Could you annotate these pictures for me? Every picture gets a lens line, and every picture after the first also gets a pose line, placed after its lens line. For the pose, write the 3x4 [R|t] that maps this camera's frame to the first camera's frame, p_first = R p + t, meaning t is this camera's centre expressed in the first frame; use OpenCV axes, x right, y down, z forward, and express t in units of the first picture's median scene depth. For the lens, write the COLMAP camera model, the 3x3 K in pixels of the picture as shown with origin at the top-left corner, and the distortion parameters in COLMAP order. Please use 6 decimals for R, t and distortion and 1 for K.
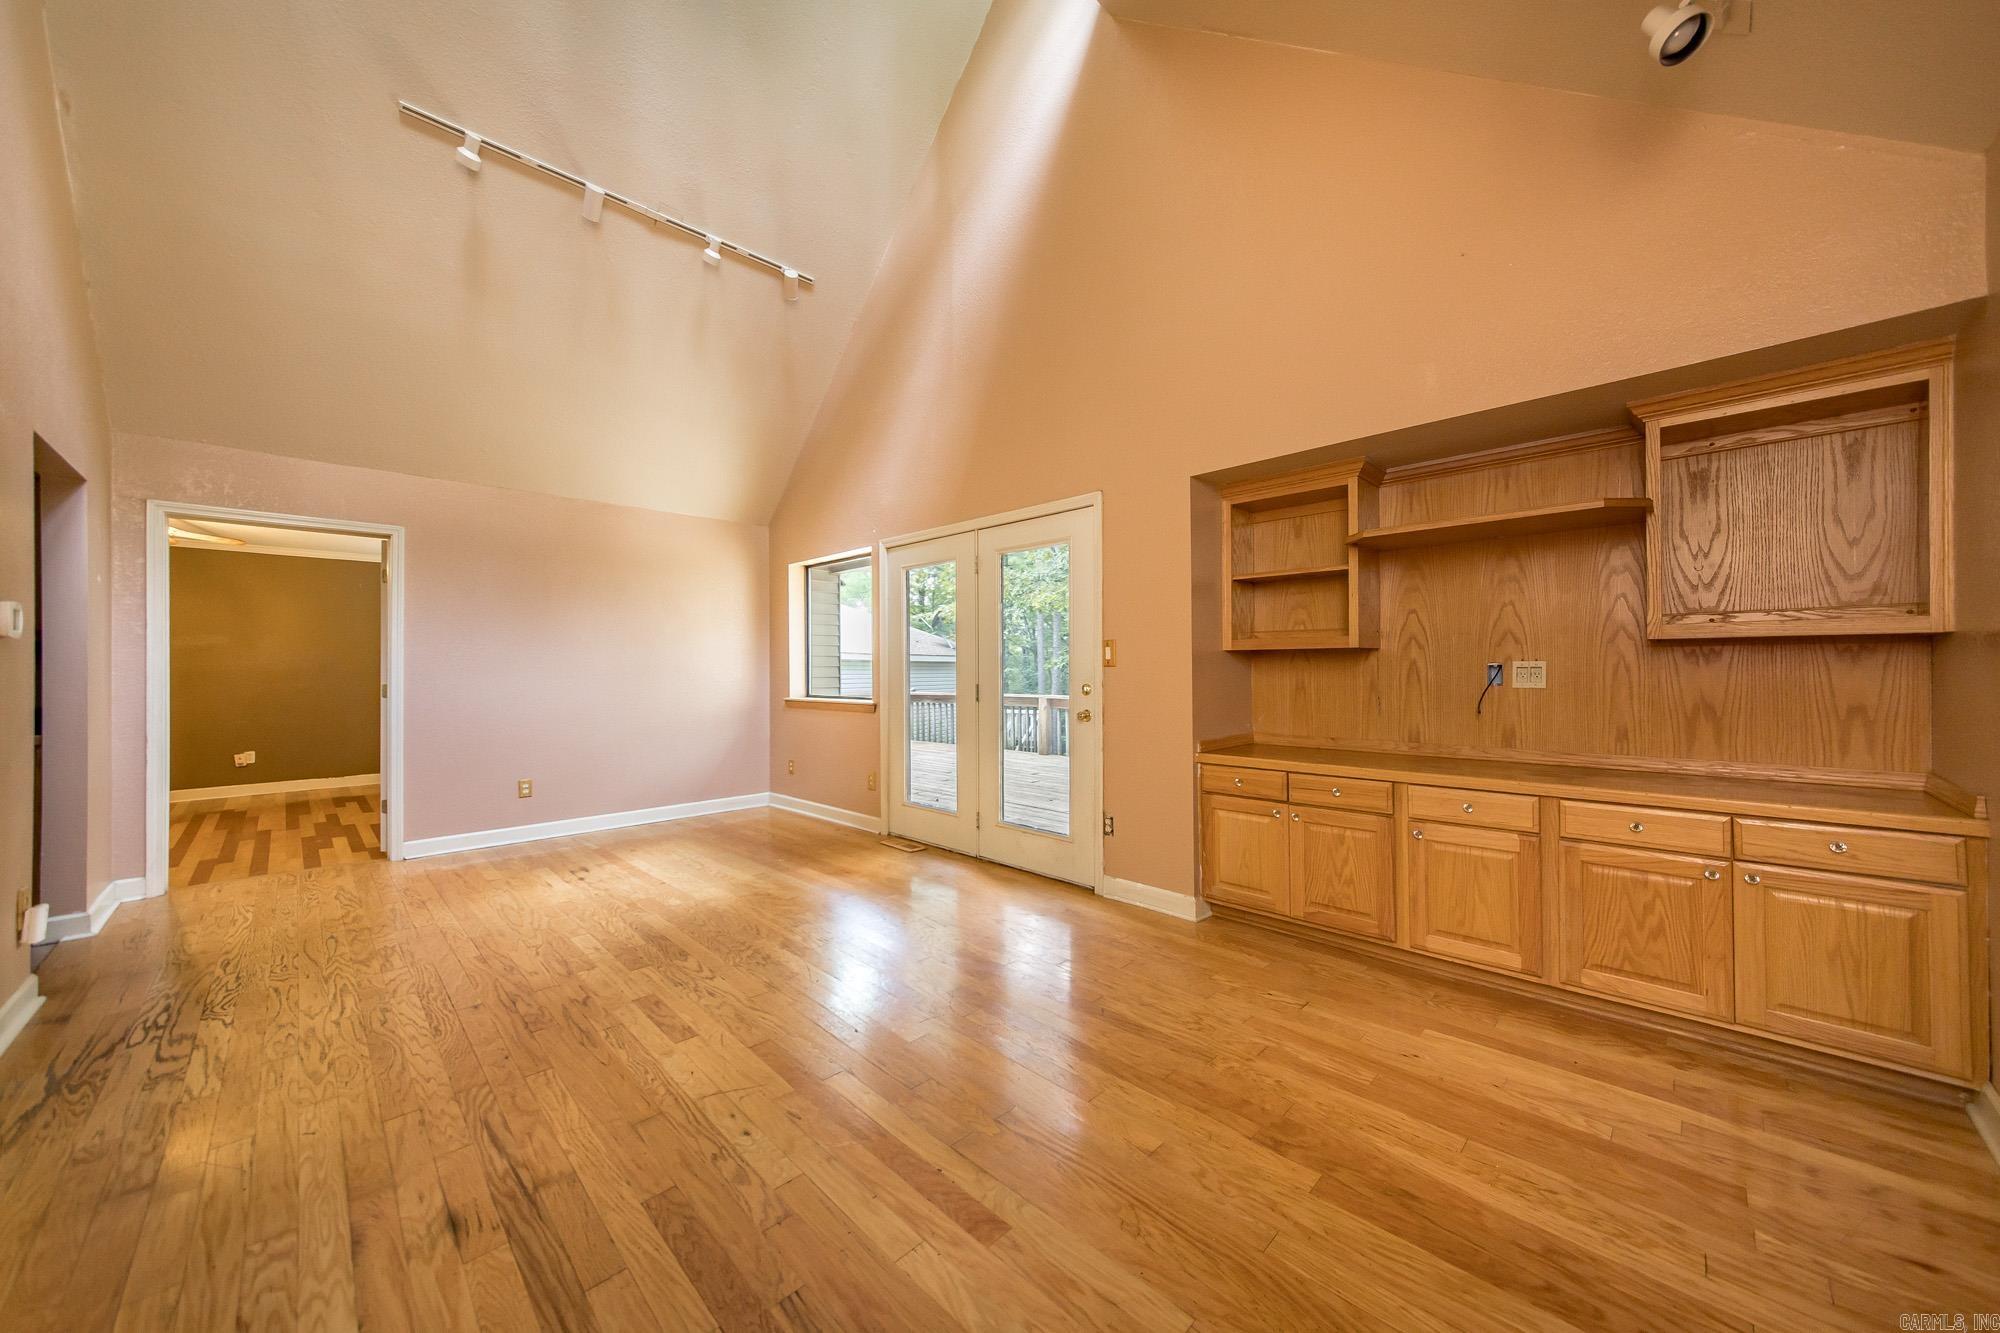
lens RADIAL K [[714.1, 0, 995.3], [0, 714.1, 659.5], [0, 0, 1]] dist [0.000617, 0.000119]
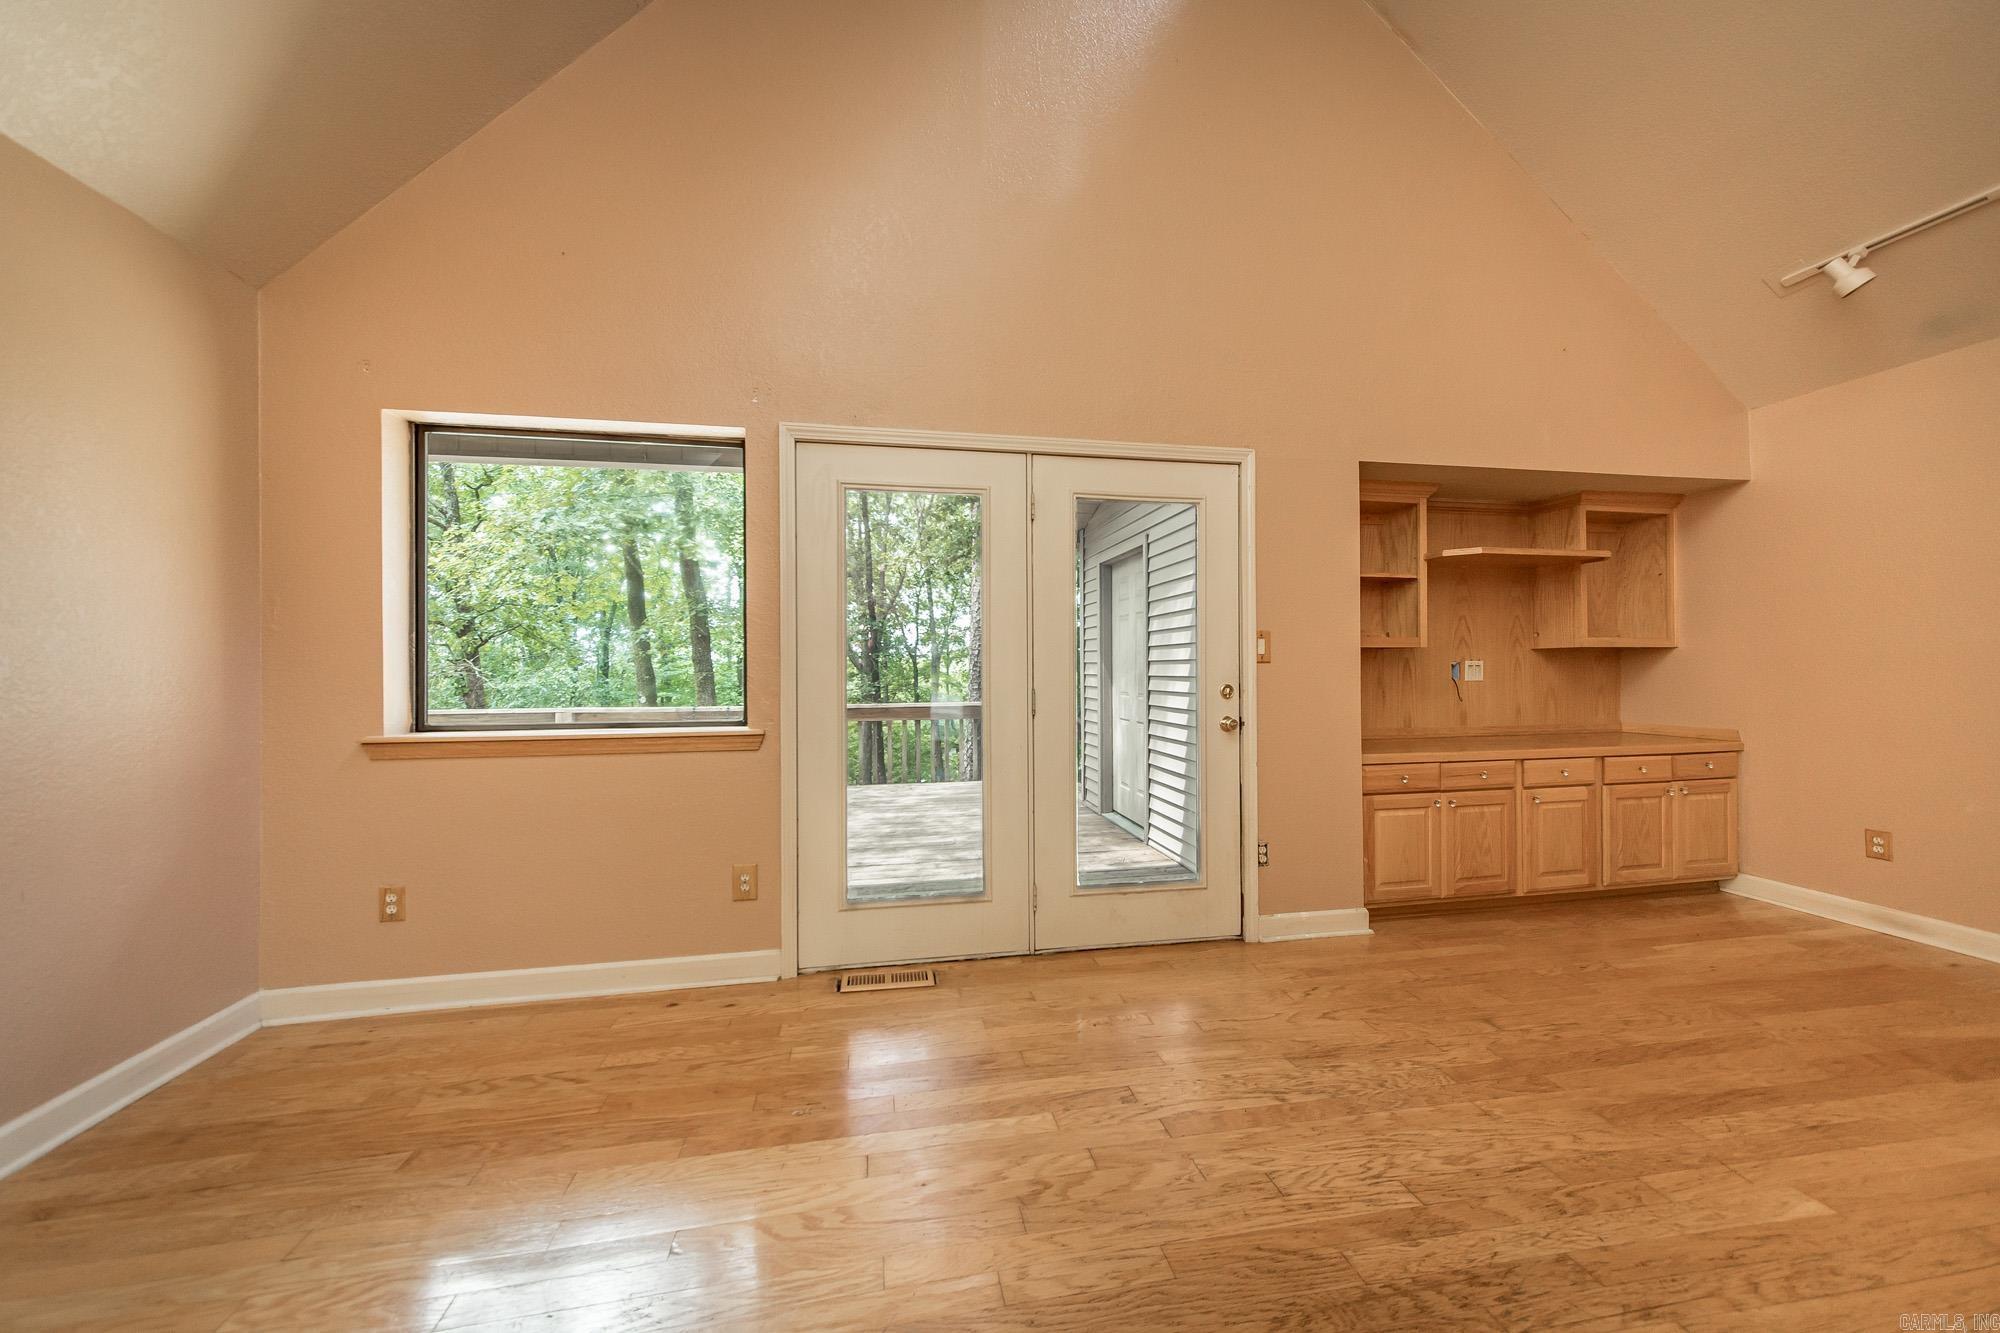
lens RADIAL K [[714.1, 0, 995.3], [0, 714.1, 659.5], [0, 0, 1]] dist [0.000617, 0.000119]
pose [[0.558972, 0.012596, 0.829091, -0.771709], [-0.011454, 0.999907, -0.007469, 0.017356], [-0.829108, -0.005321, 0.559064, 0.869326]]
